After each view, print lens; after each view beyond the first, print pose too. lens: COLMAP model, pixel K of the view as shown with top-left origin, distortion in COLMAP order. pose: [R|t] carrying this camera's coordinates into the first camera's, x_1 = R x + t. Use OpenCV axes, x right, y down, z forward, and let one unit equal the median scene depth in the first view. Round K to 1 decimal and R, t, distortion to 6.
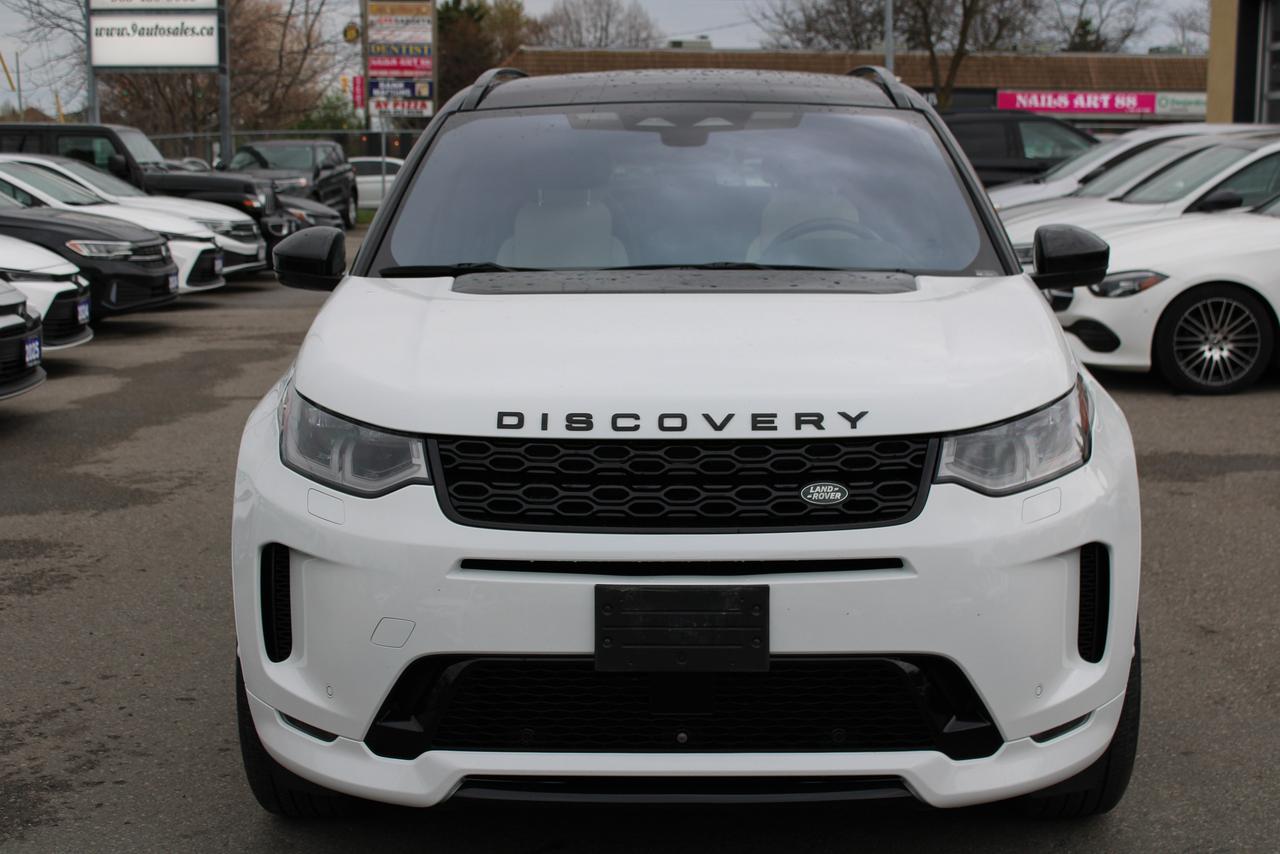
lens RADIAL K [[1931.9, 0, 641.4], [0, 1931.9, 423.3], [0, 0, 1]] dist [-0.001212, 0.000000]
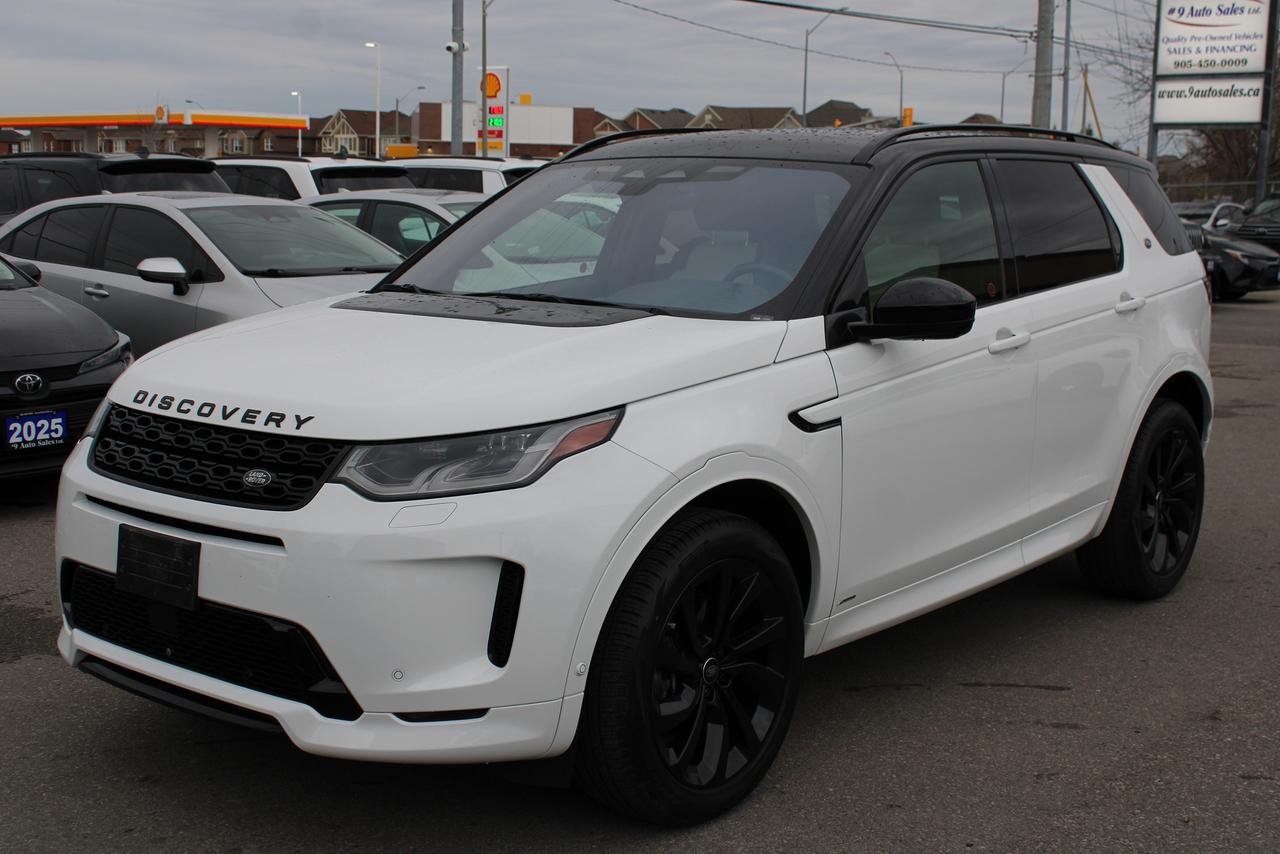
lens RADIAL K [[1631.8, 0, 636.9], [0, 1631.8, 430.5], [0, 0, 1]] dist [-0.055082, 0.000000]
pose [[0.782985, 0.104590, -0.613185, 0.901516], [-0.101626, 0.994027, 0.039782, -0.058655], [0.613683, 0.031167, 0.788937, 0.324265]]
